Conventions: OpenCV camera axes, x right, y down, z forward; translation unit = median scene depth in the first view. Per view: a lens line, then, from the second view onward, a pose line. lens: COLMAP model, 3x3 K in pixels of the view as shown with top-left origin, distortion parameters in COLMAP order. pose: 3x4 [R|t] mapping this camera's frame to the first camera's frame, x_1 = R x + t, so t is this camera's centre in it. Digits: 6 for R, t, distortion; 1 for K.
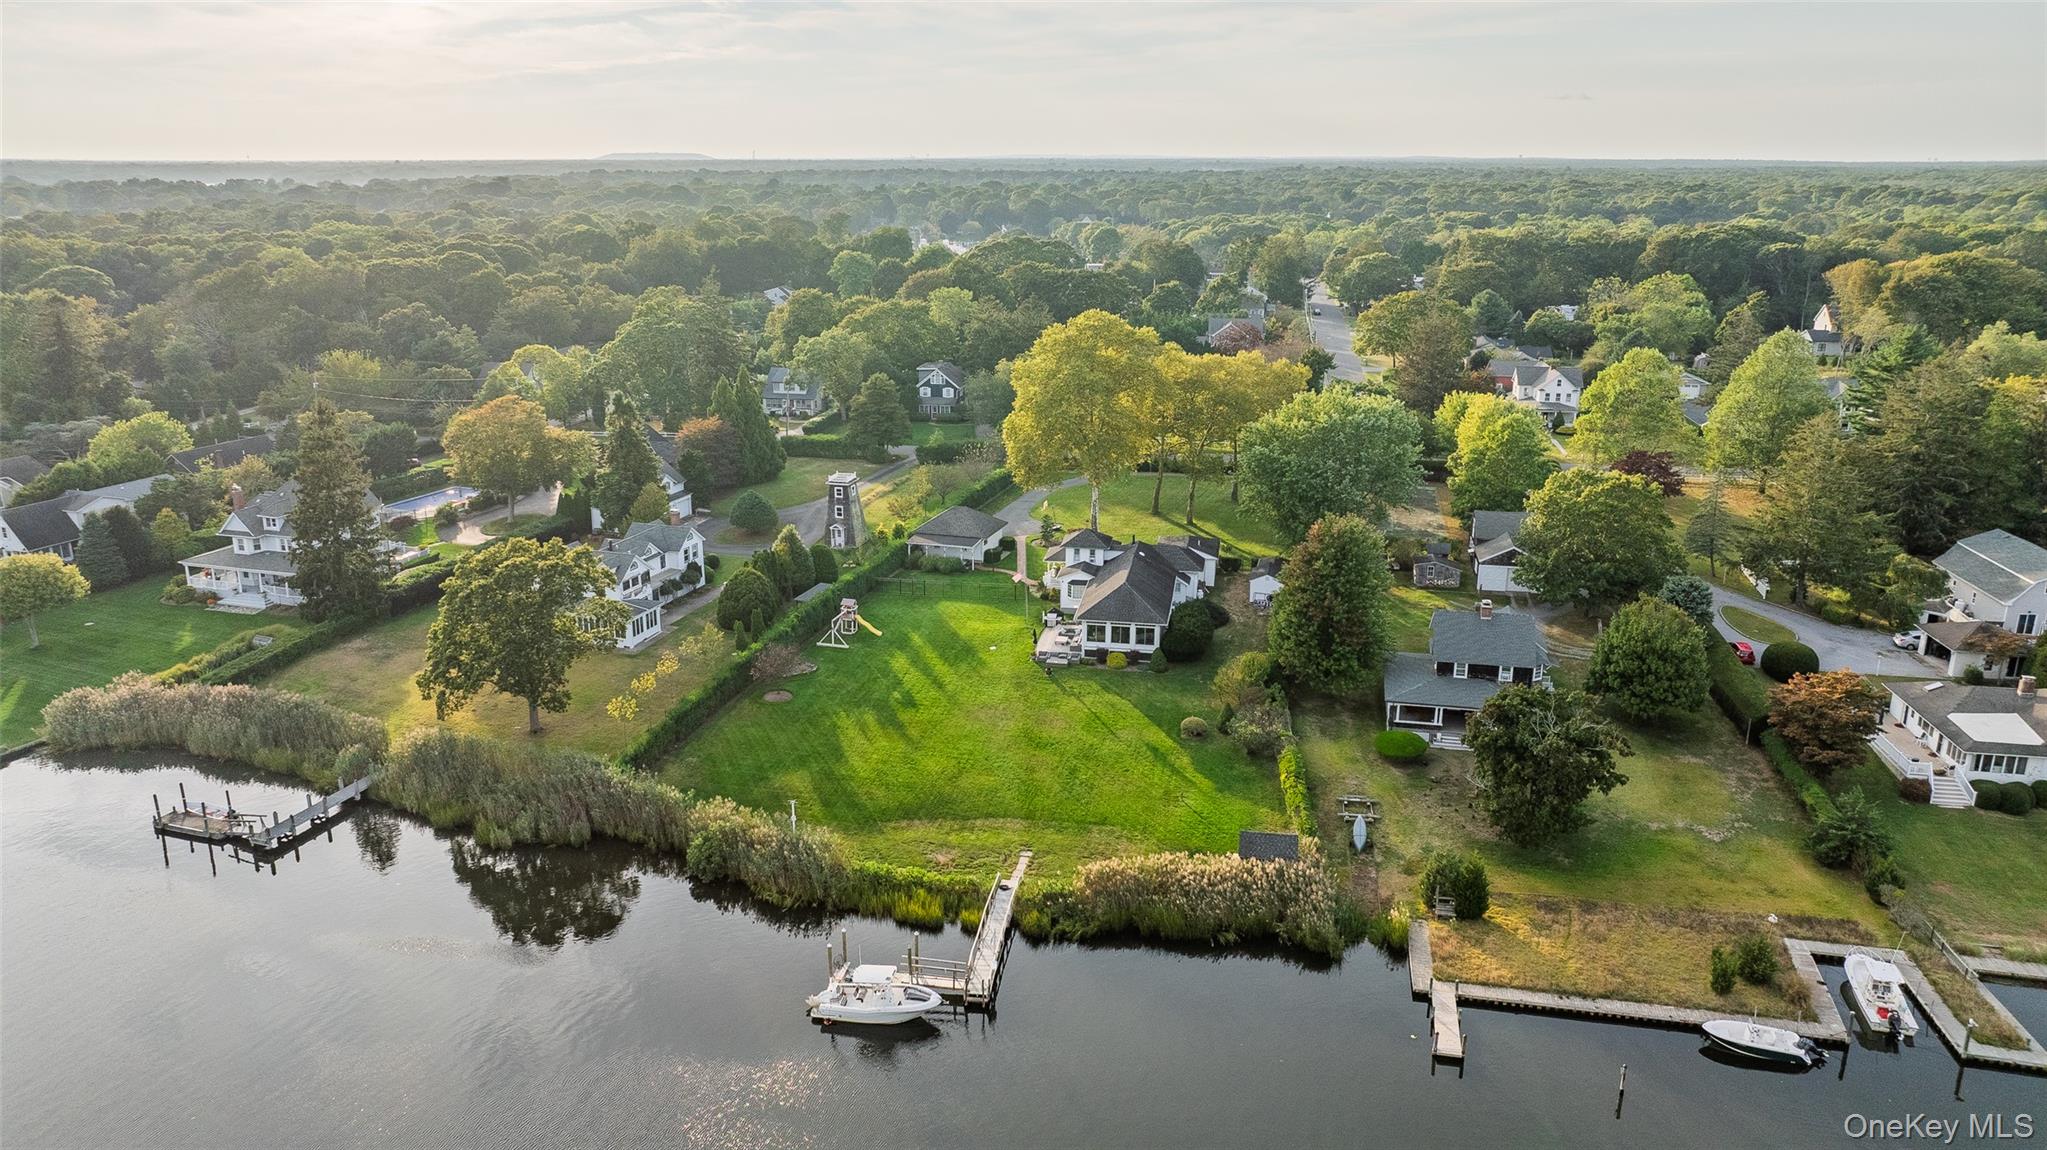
lens RADIAL K [[1446.0, 0, 1020.5], [0, 1446.0, 579.1], [0, 0, 1]] dist [-0.035728, 0.038129]
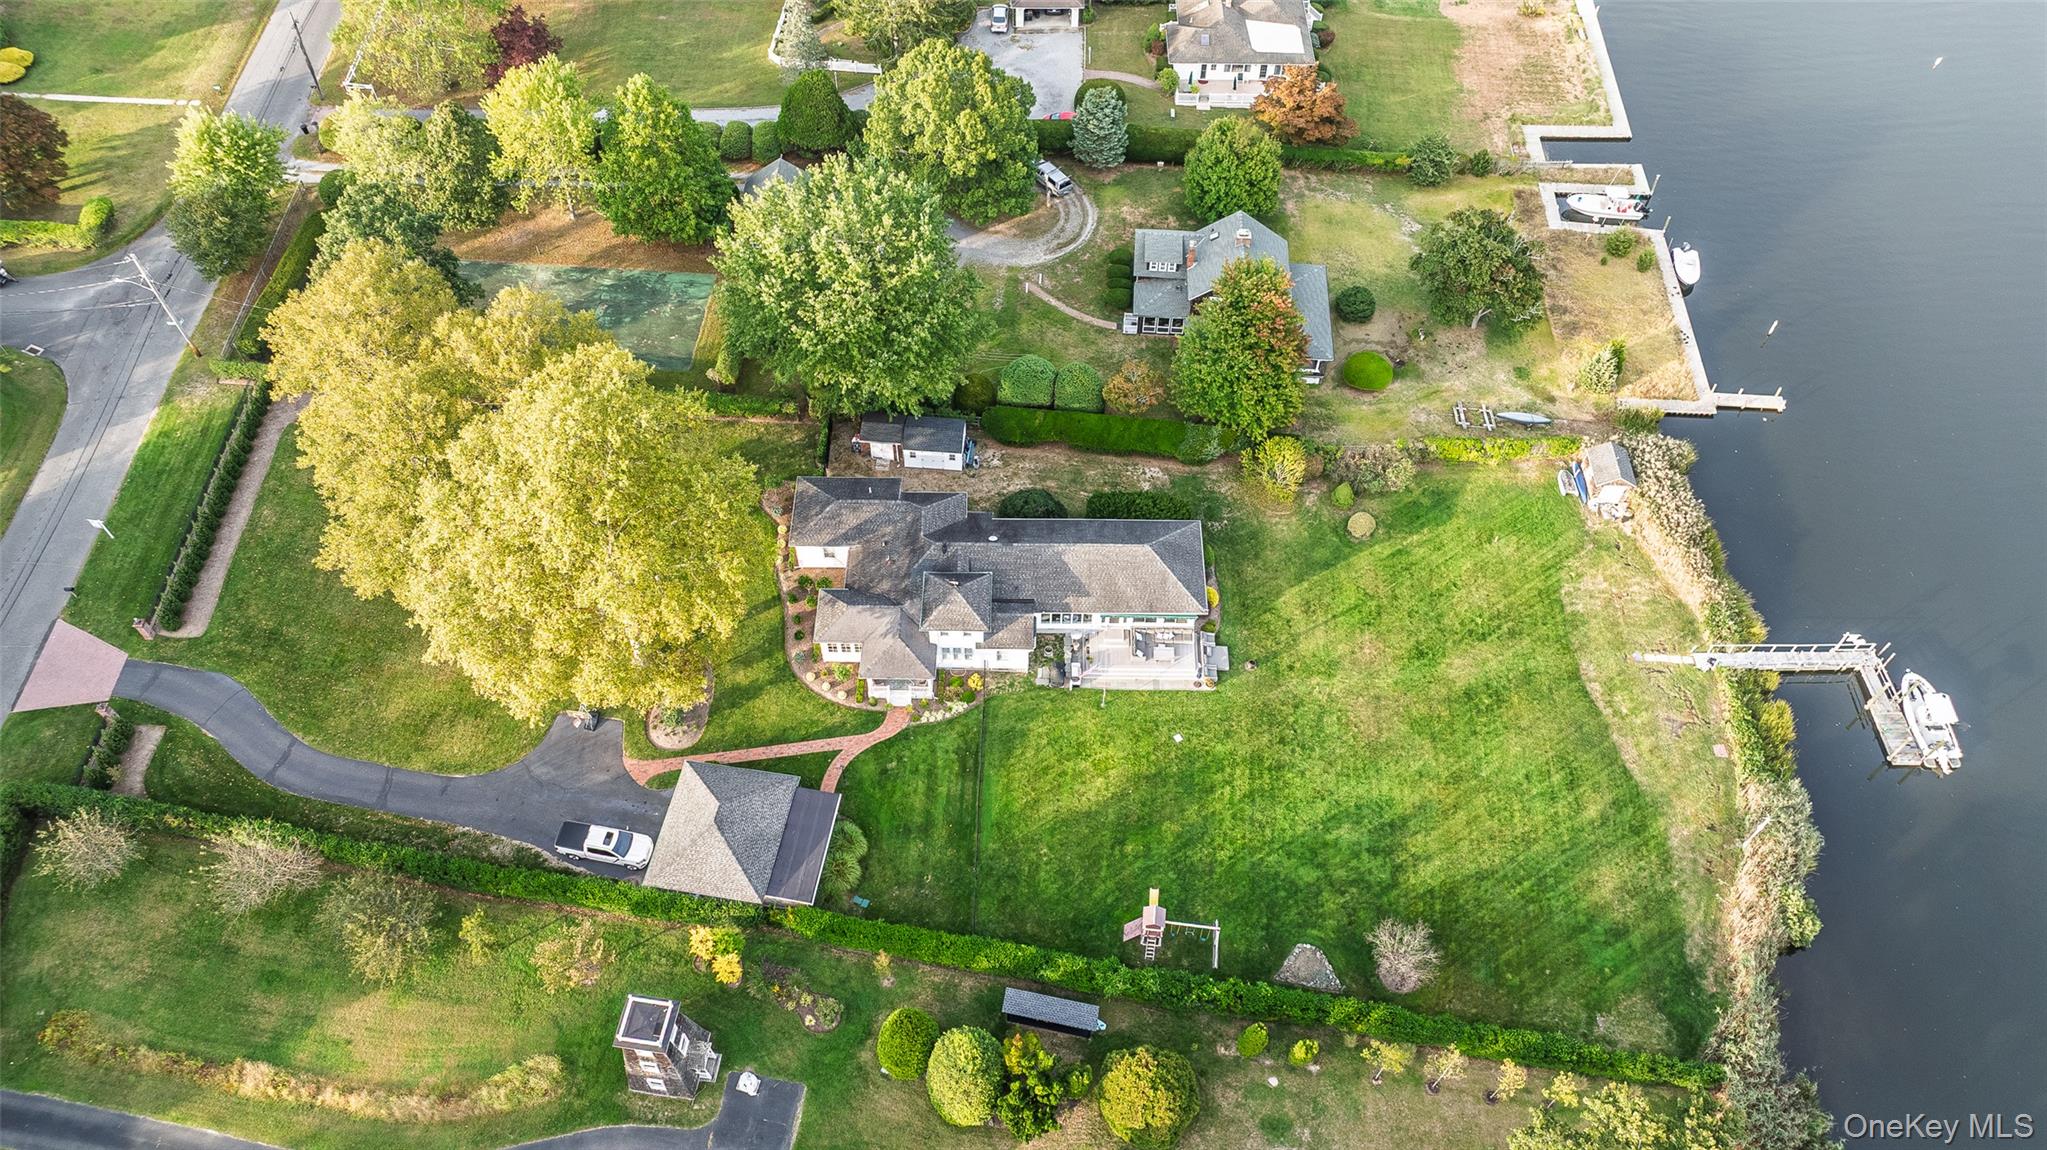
lens RADIAL K [[1446.0, 0, 1028.0], [0, 1446.0, 571.2], [0, 0, 1]] dist [-0.035728, 0.038129]
pose [[-0.154236, -0.796392, 0.584783, -0.399406], [0.272654, 0.534576, 0.799930, -0.657427], [-0.949669, 0.282821, 0.134688, 1.010103]]
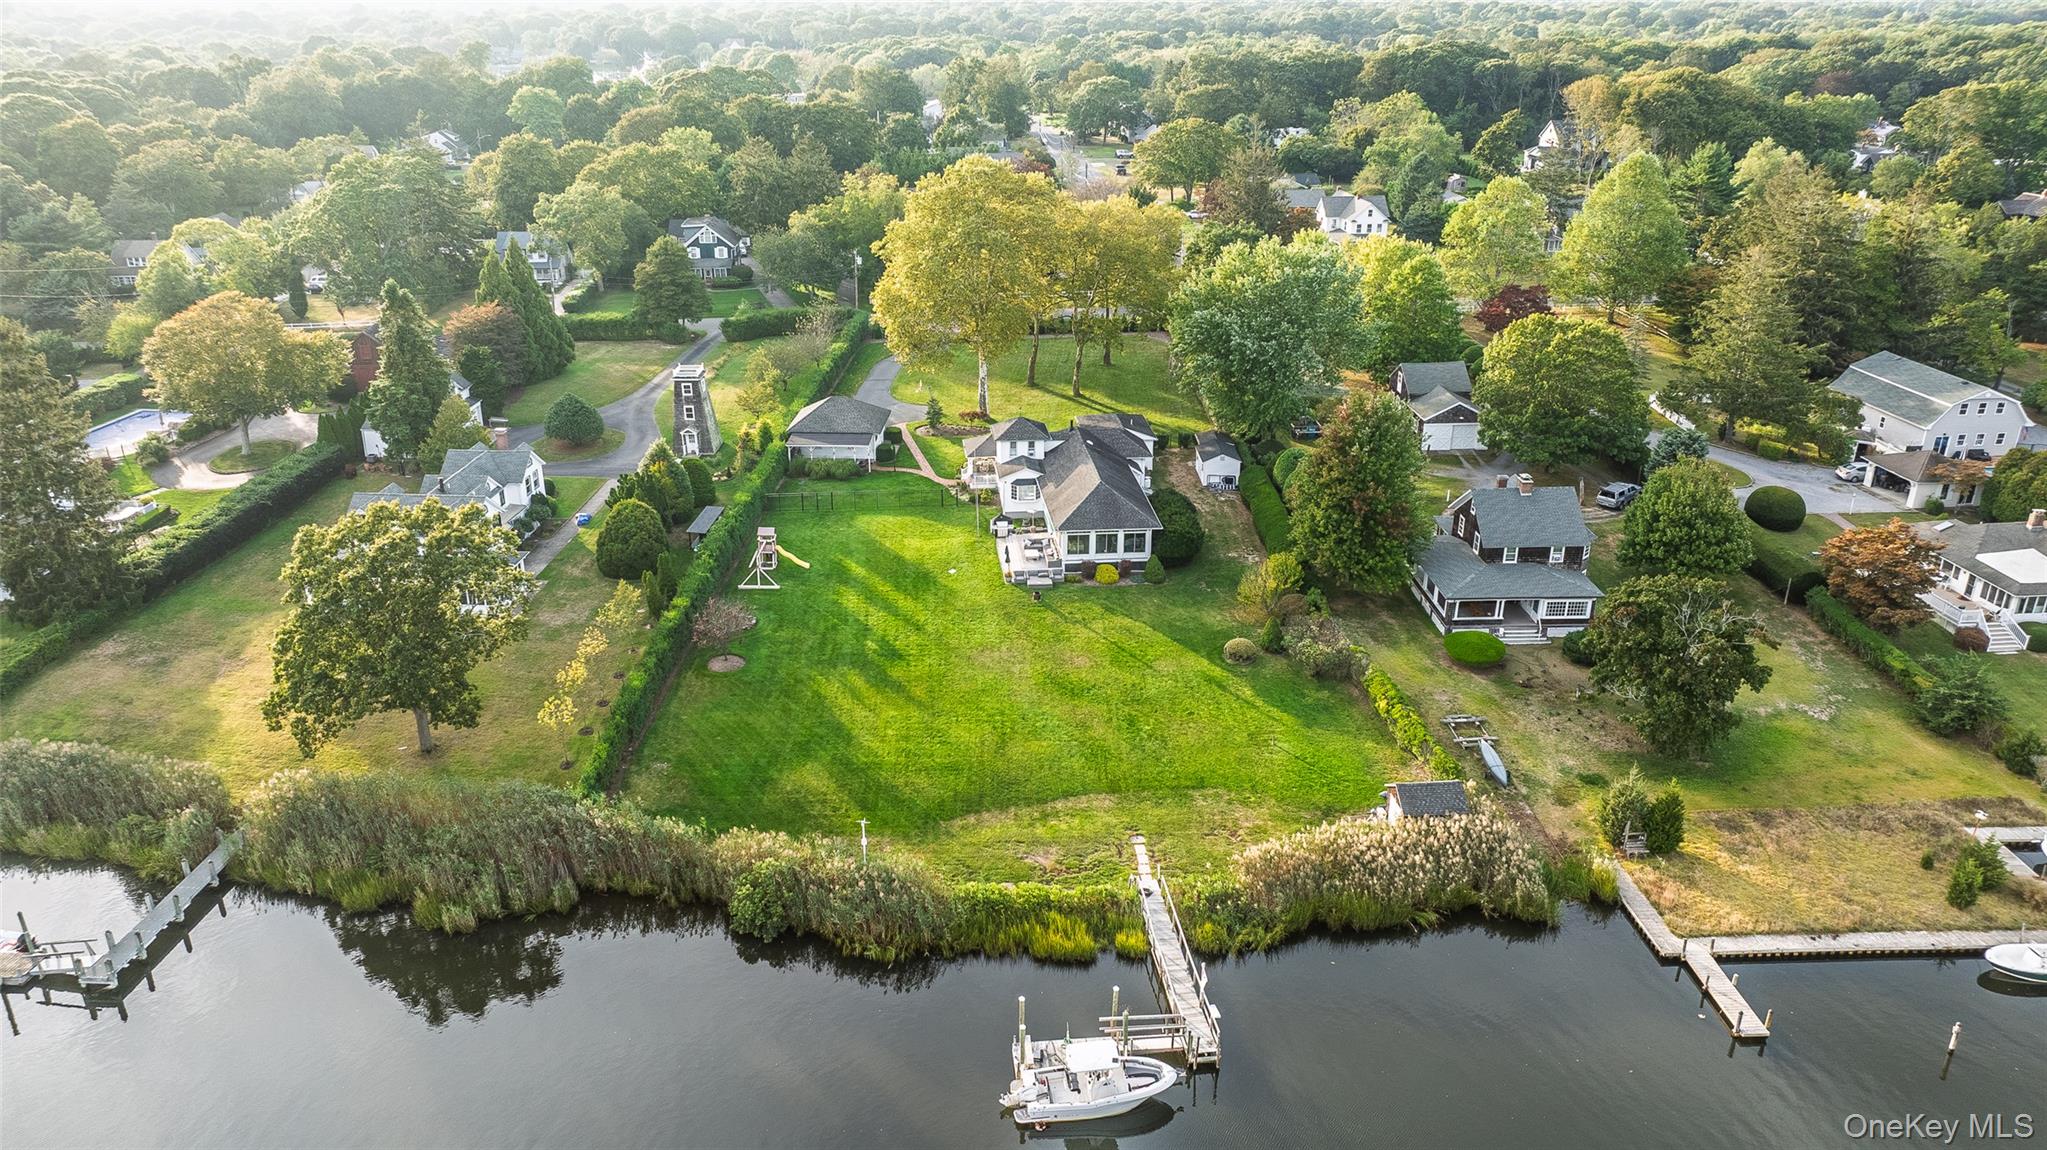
lens RADIAL K [[1446.0, 0, 1021.0], [0, 1446.0, 564.9], [0, 0, 1]] dist [-0.035728, 0.038129]
pose [[0.966107, -0.098868, 0.238457, -0.193740], [0.073559, 0.990890, 0.112811, -0.051478], [-0.247438, -0.091447, 0.964578, 0.185117]]
